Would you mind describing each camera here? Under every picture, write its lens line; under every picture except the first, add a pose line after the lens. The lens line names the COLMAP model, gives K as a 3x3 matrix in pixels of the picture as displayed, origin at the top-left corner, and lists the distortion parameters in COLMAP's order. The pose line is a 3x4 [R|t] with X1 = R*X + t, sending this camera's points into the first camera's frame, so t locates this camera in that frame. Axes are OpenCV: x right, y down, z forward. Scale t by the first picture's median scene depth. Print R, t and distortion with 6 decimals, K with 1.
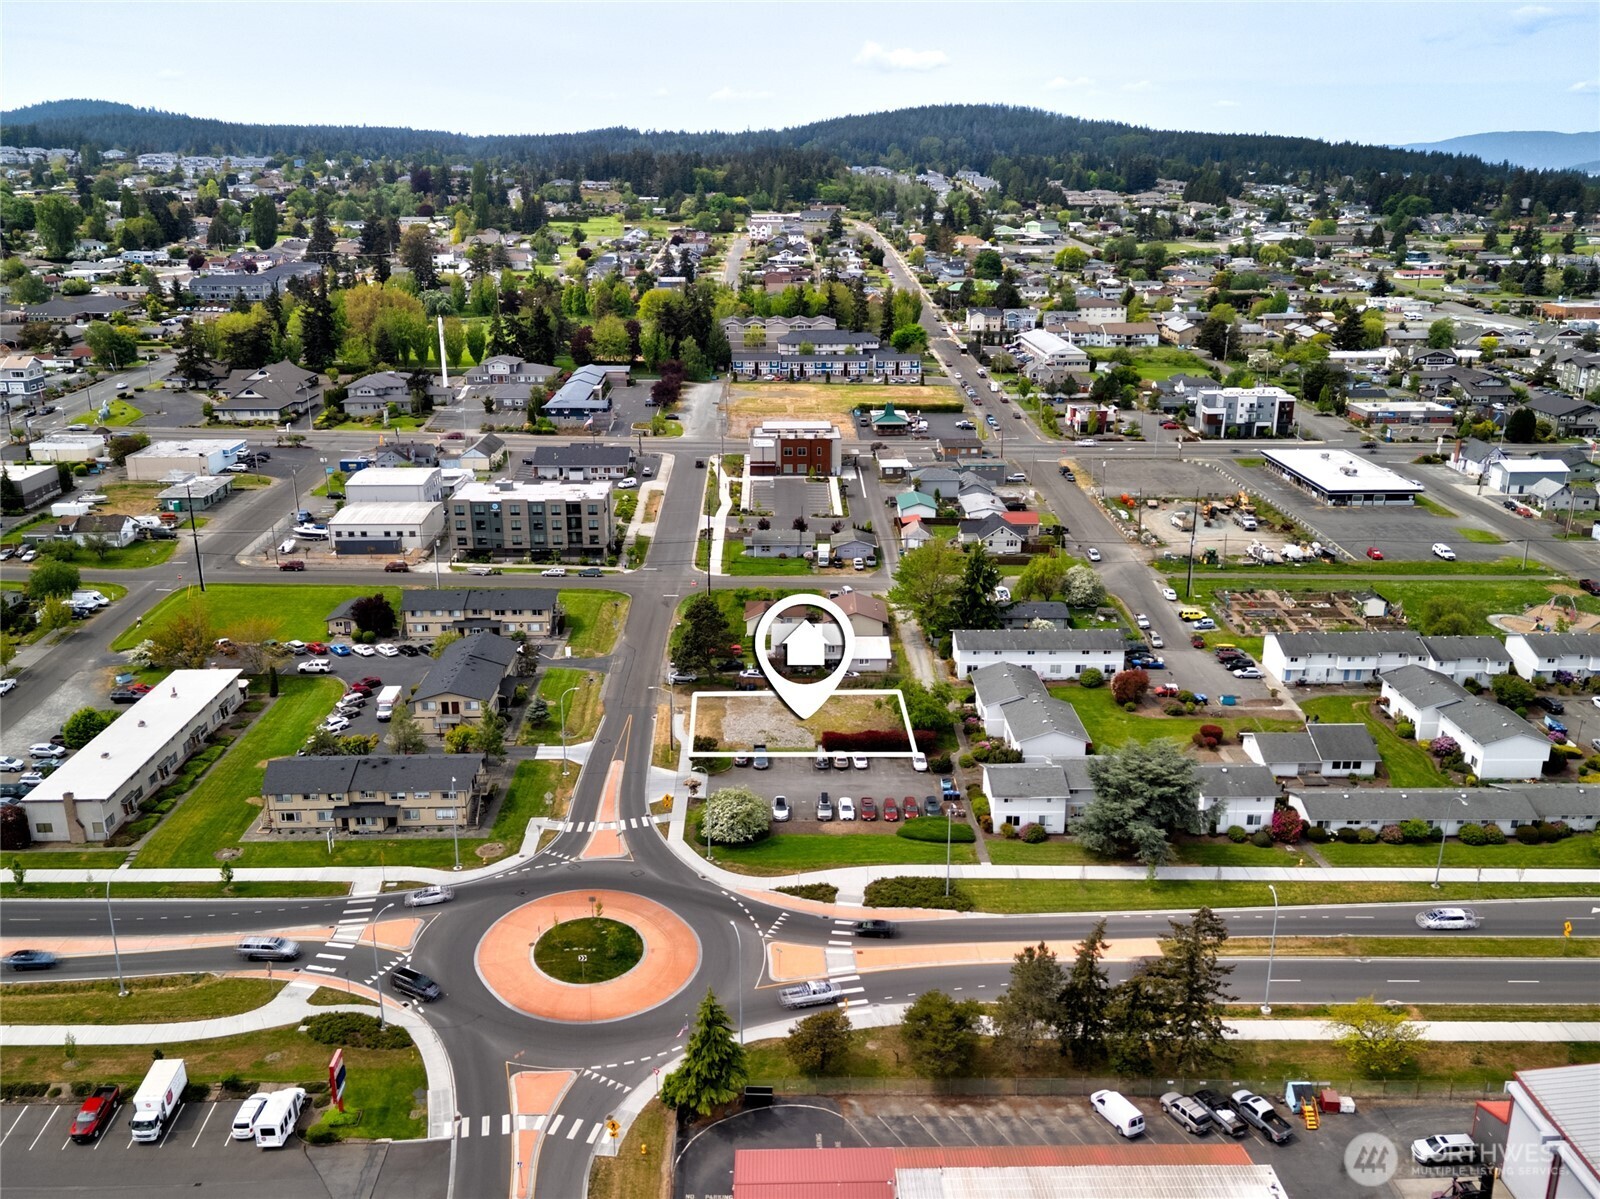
lens RADIAL K [[1379.1, 0, 801.3], [0, 1379.1, 601.1], [0, 0, 1]] dist [0.105199, -0.103700]
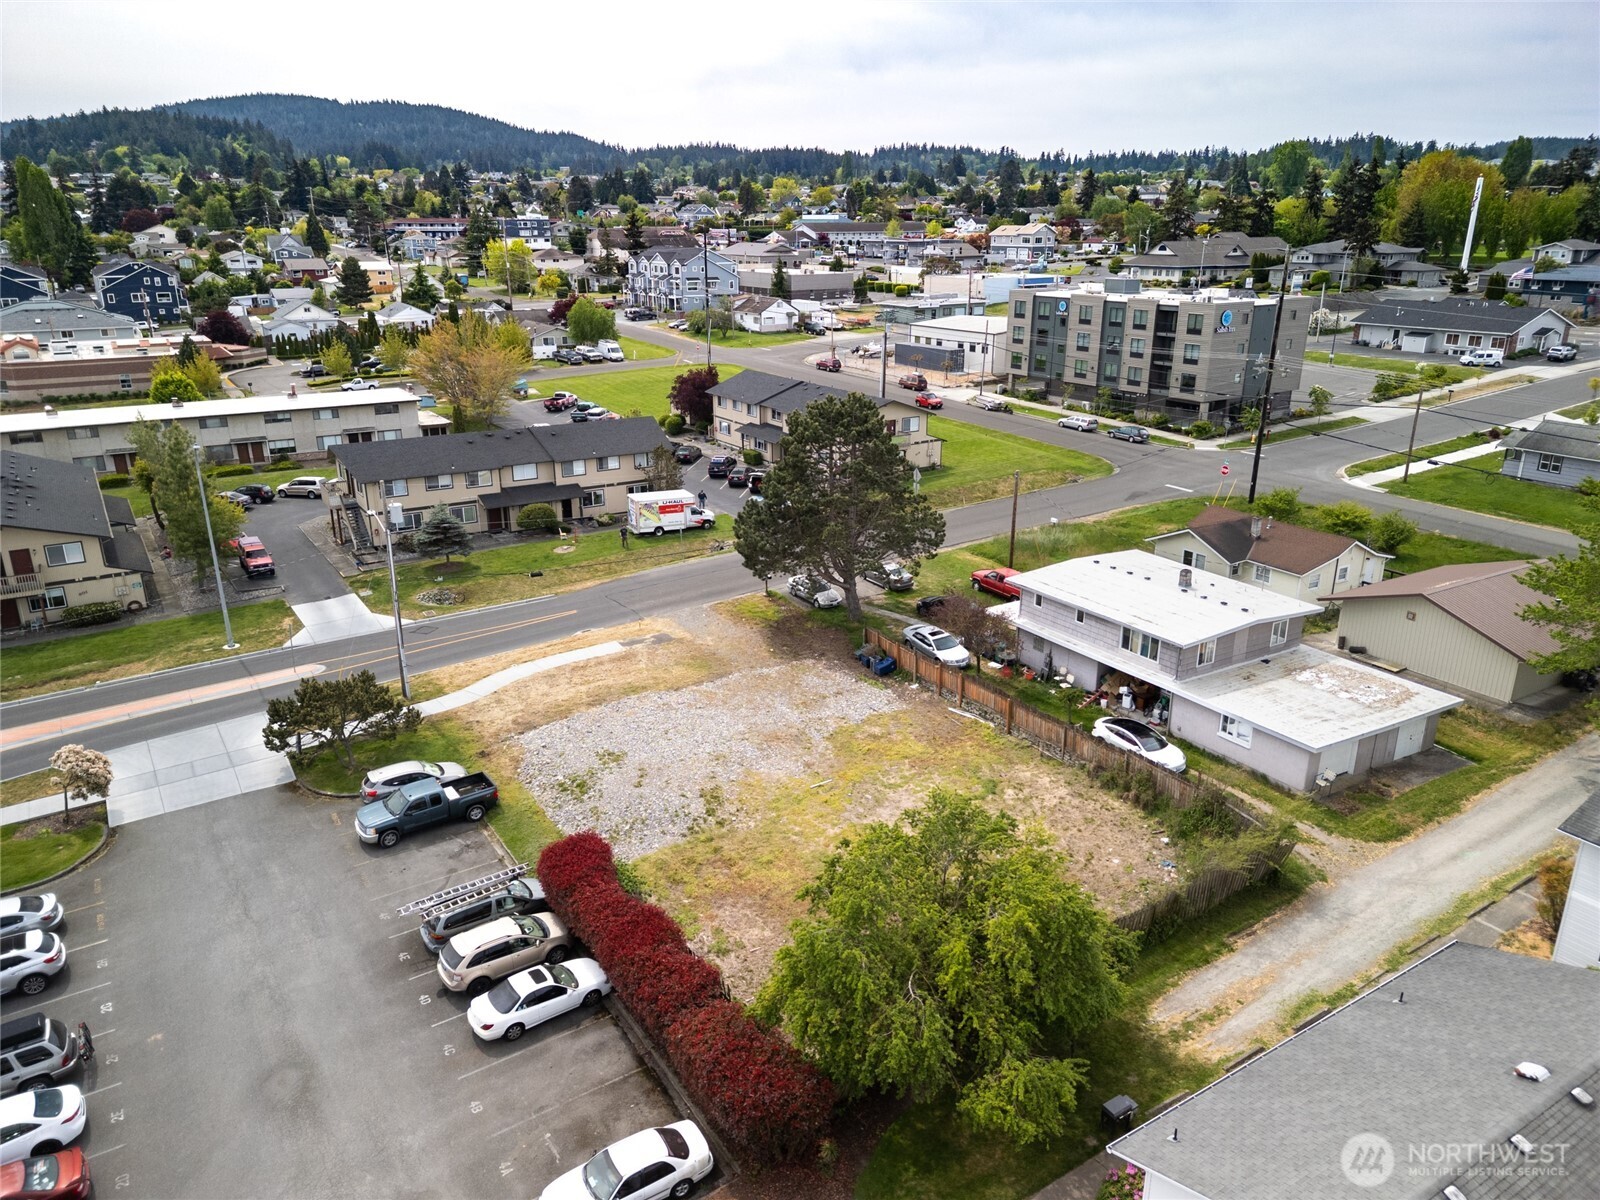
lens RADIAL K [[1110.6, 0, 797.3], [0, 1110.6, 612.7], [0, 0, 1]] dist [0.084763, -0.081738]
pose [[0.523615, 0.284791, -0.802945, 0.152478], [-0.258922, 0.951090, 0.168487, 0.005554], [0.811657, 0.119677, 0.571744, 0.687031]]
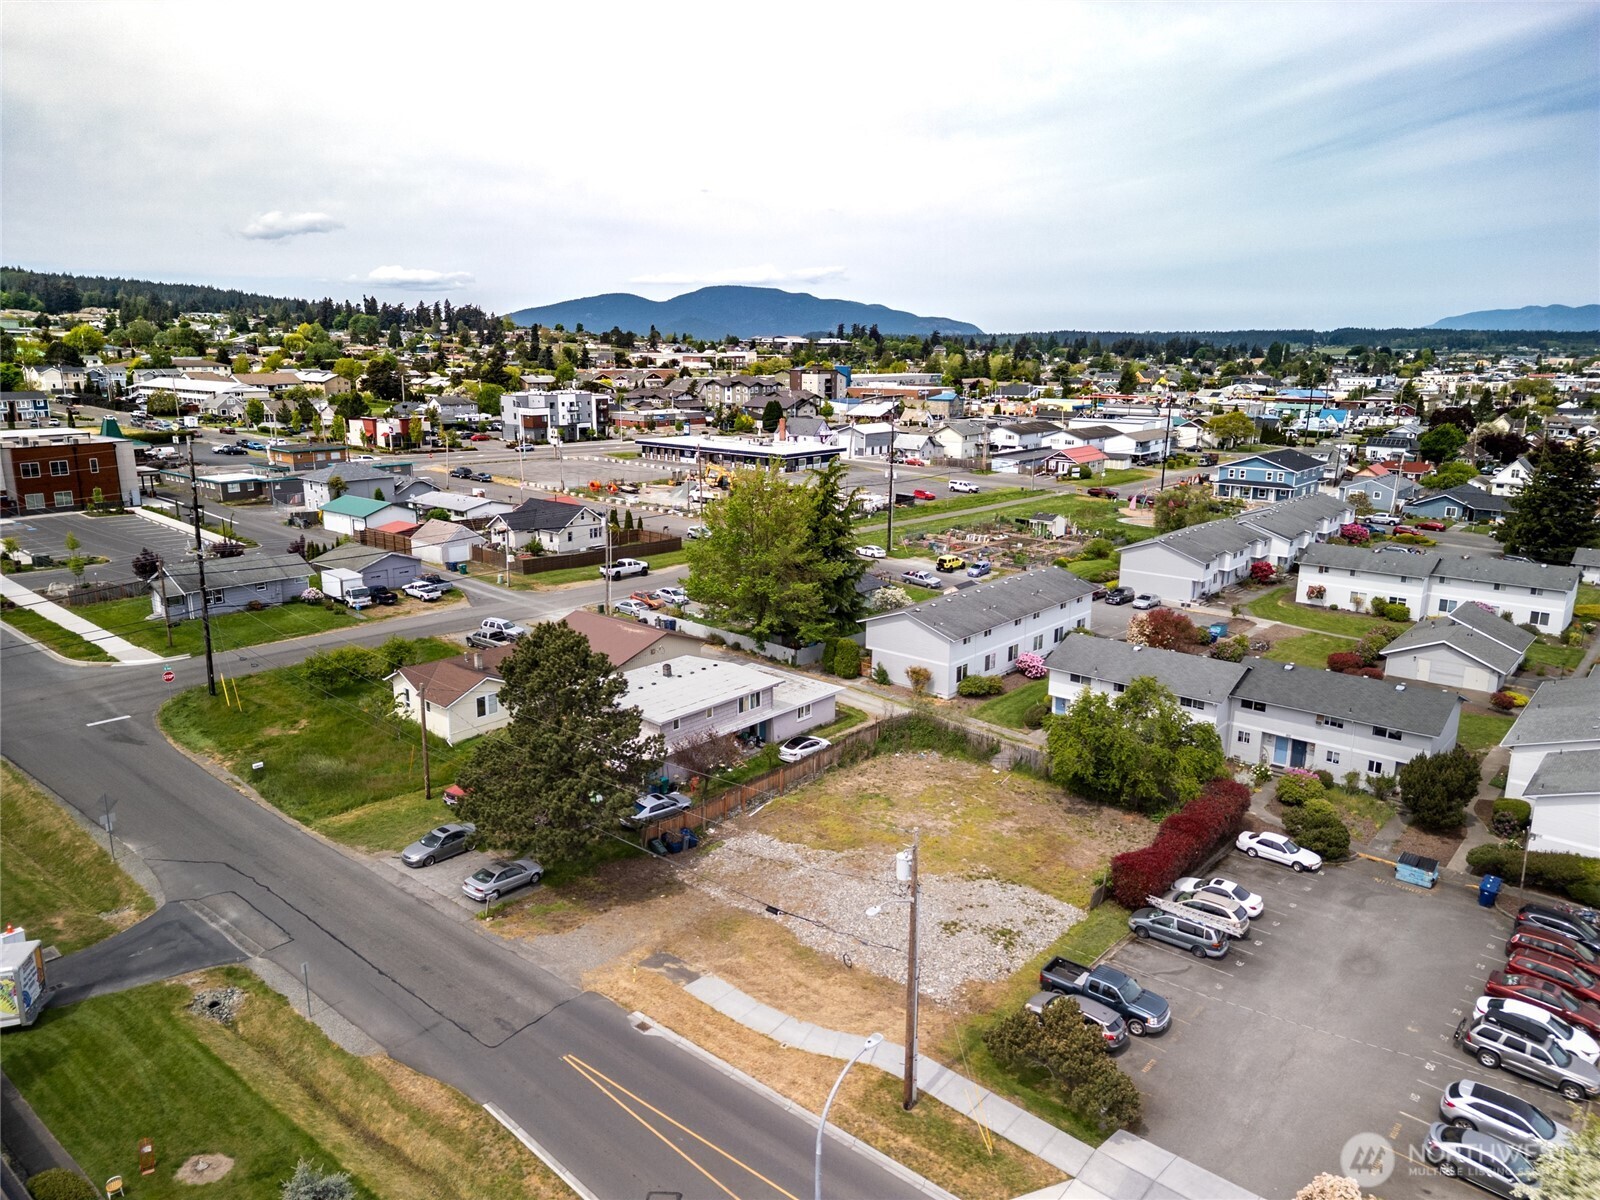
lens RADIAL K [[1110.6, 0, 799.7], [0, 1110.6, 602.6], [0, 0, 1]] dist [0.084763, -0.081738]
pose [[0.658570, -0.167504, 0.733641, -0.194712], [0.221272, 0.974918, 0.023962, -0.001040], [-0.719253, 0.146554, 0.679115, 0.640276]]
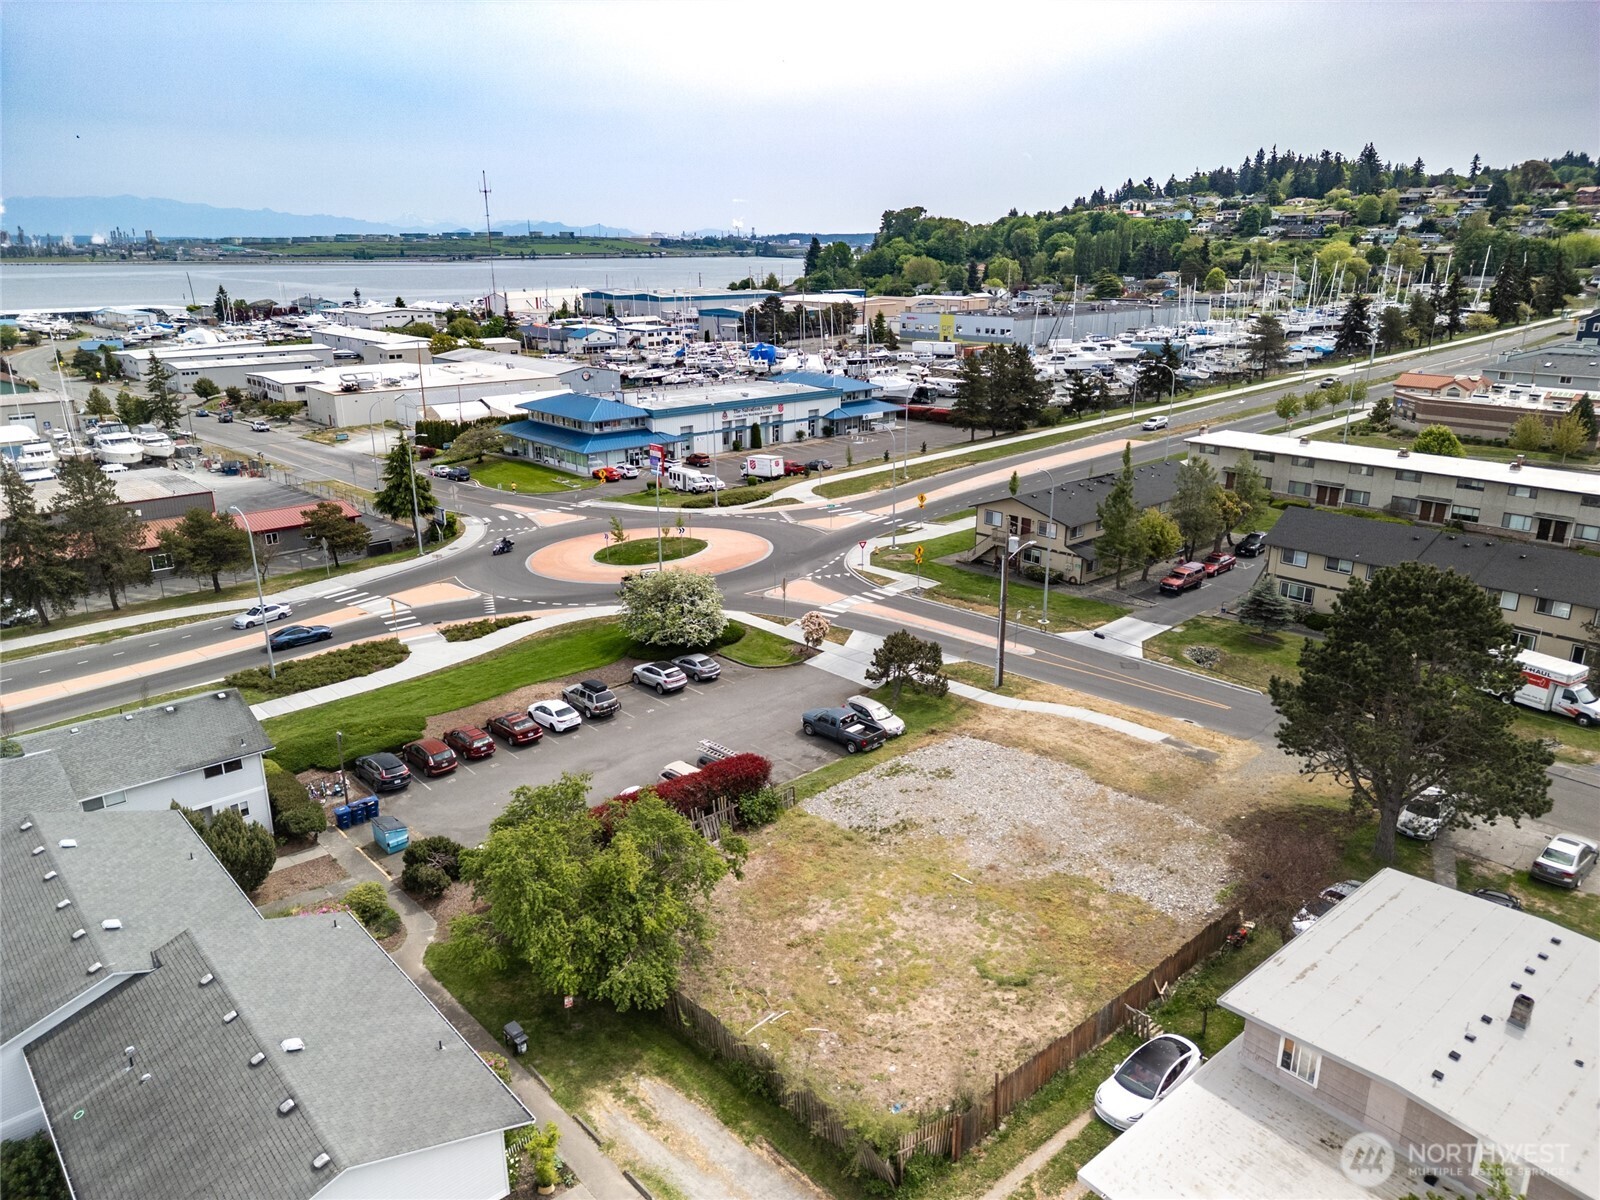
lens RADIAL K [[1110.6, 0, 794.9], [0, 1110.6, 602.2], [0, 0, 1]] dist [0.084763, -0.081738]
pose [[-0.759457, 0.204682, -0.617520, 0.144178], [-0.191996, 0.836418, 0.513364, -0.075098], [0.621581, 0.508439, -0.595925, 0.884581]]
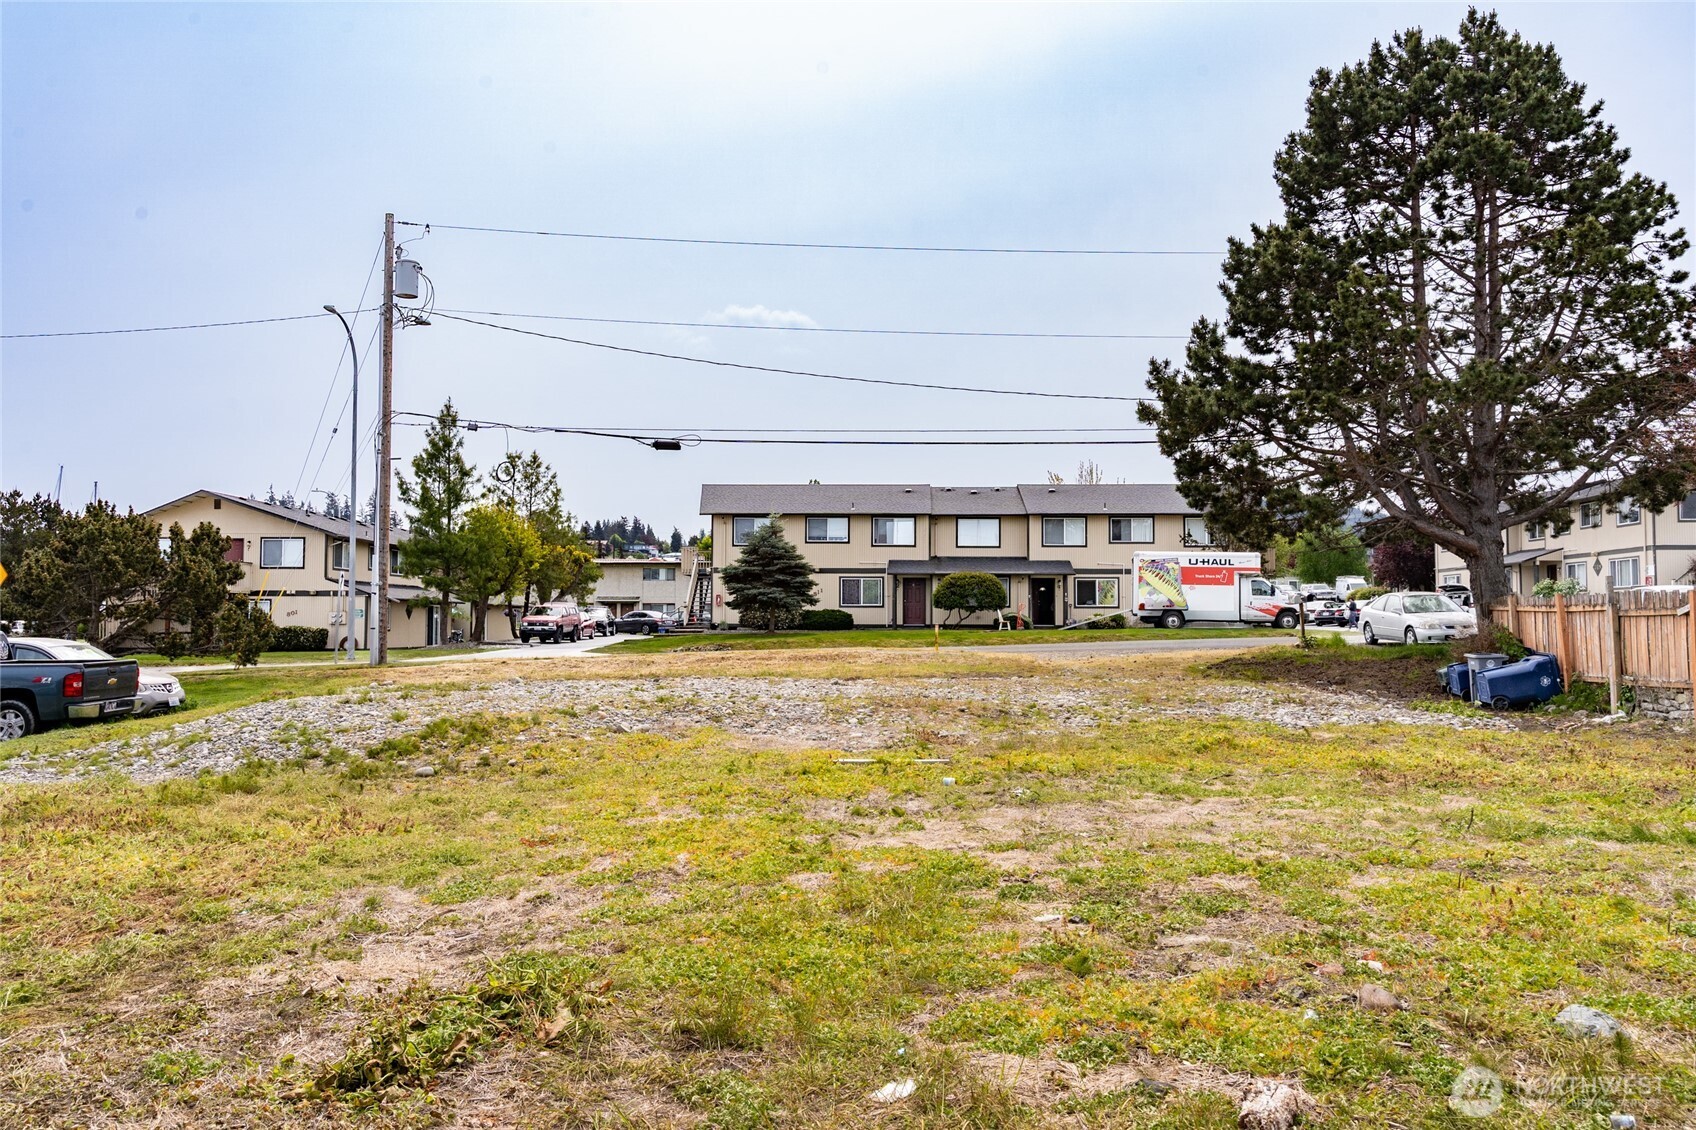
lens RADIAL K [[1351.4, 0, 848.1], [0, 1351.4, 561.4], [0, 0, 1]] dist [0.004129, 0.002066]
pose [[-0.065446, -0.045467, -0.996820, 0.059937], [-0.306601, 0.951554, -0.023273, 0.060815], [0.949586, 0.304103, -0.076216, 0.807219]]
